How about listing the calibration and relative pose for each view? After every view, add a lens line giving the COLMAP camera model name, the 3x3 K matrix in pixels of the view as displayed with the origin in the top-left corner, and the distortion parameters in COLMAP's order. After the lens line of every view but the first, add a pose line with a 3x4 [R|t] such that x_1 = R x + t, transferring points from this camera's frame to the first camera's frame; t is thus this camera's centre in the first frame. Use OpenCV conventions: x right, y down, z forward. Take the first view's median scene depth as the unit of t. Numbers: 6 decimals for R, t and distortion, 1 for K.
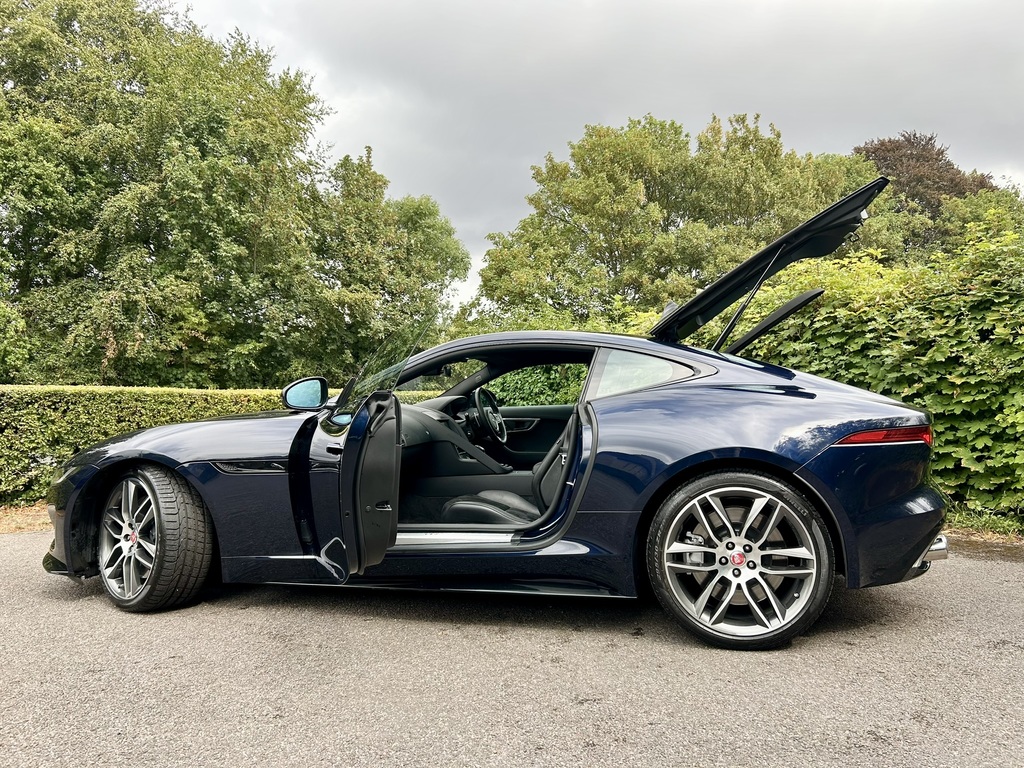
lens RADIAL K [[789.9, 0, 512.0], [0, 789.9, 384.0], [0, 0, 1]] dist [0.025767, -0.005828]
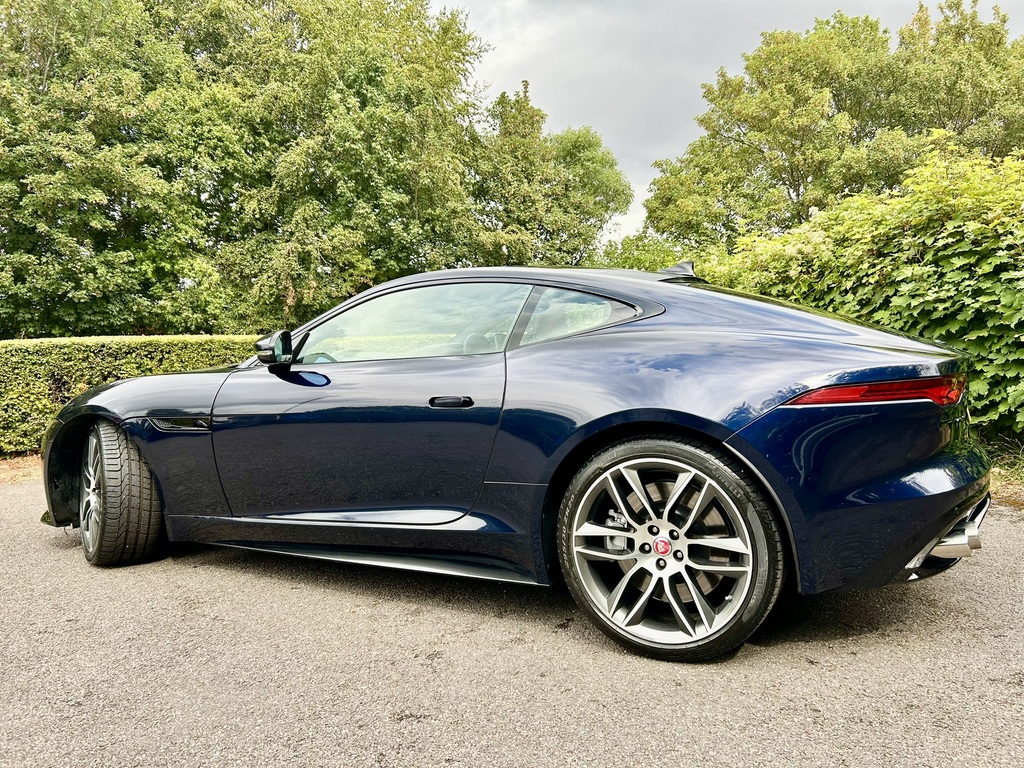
lens RADIAL K [[781.0, 0, 512.0], [0, 781.0, 384.0], [0, 0, 1]] dist [0.056040, -0.063373]
pose [[0.969826, -0.004879, -0.243751, 0.047662], [0.024321, 0.996749, 0.076816, -0.001023], [0.242584, -0.080426, 0.966791, 0.030654]]
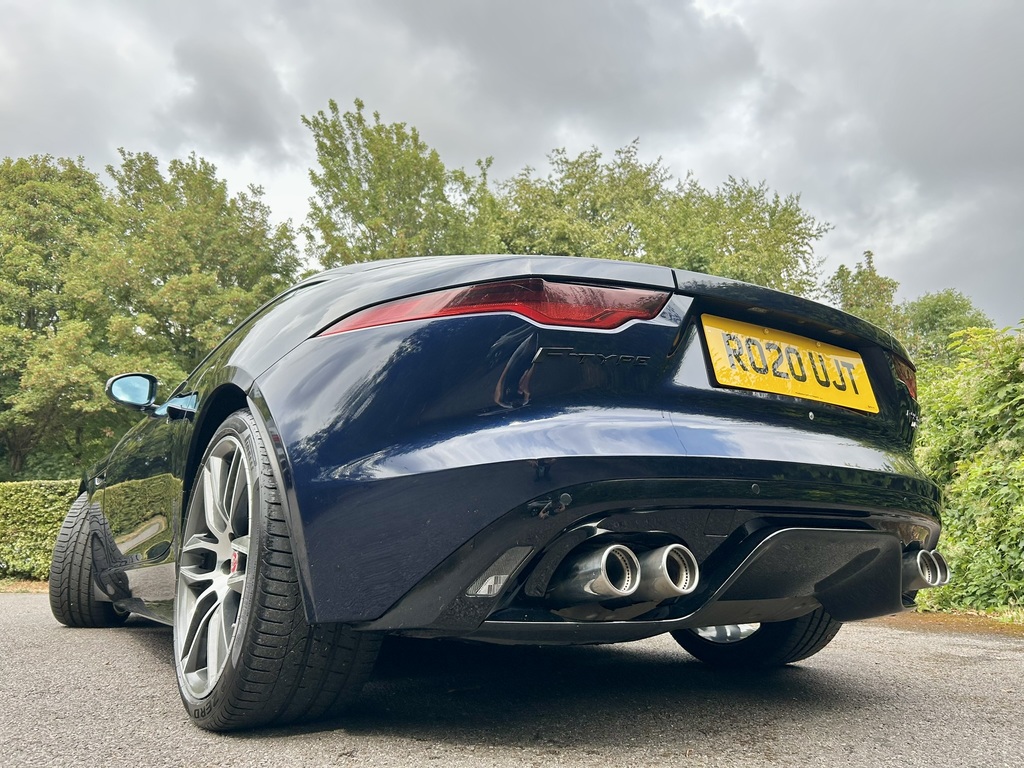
lens RADIAL K [[781.0, 0, 512.0], [0, 781.0, 384.0], [0, 0, 1]] dist [0.056040, -0.063373]
pose [[0.740079, -0.128053, -0.660216, 0.119472], [0.000855, 0.981883, -0.189484, 0.029119], [0.672519, 0.139669, 0.726781, 0.100855]]
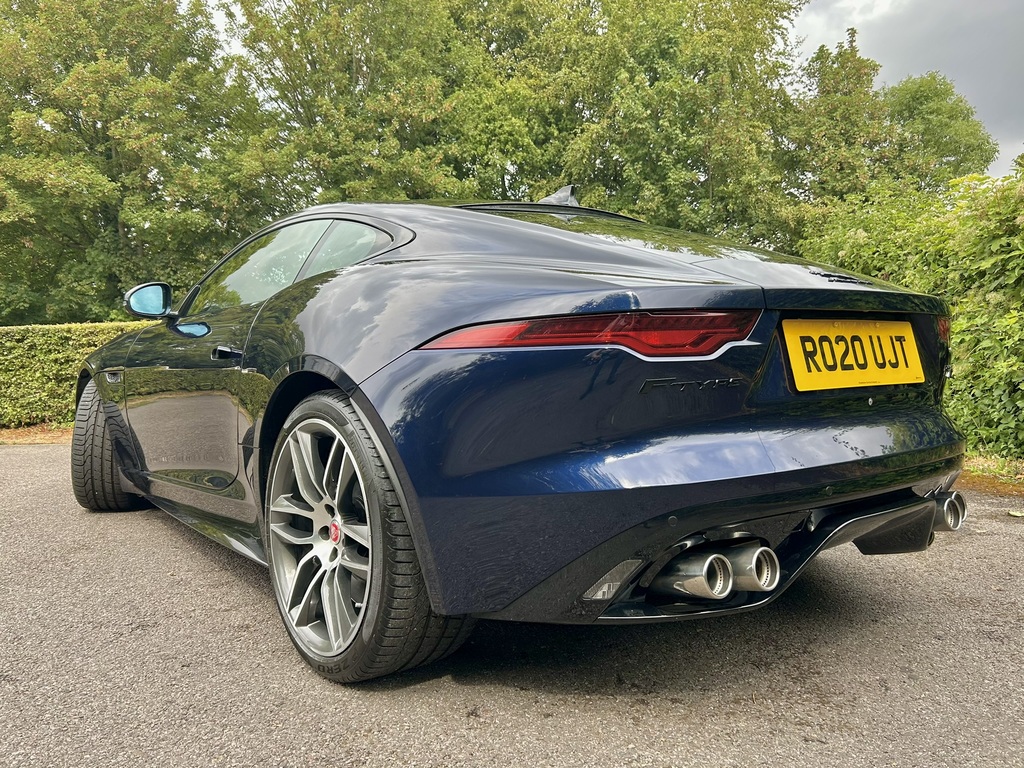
lens RADIAL K [[820.5, 0, 495.5], [0, 820.5, 363.9], [0, 0, 1]] dist [0.069242, -0.080471]
pose [[0.770618, 0.010444, -0.637212, 0.115359], [0.022610, 0.998788, 0.043713, 0.008725], [0.636896, -0.048093, 0.769448, 0.083685]]
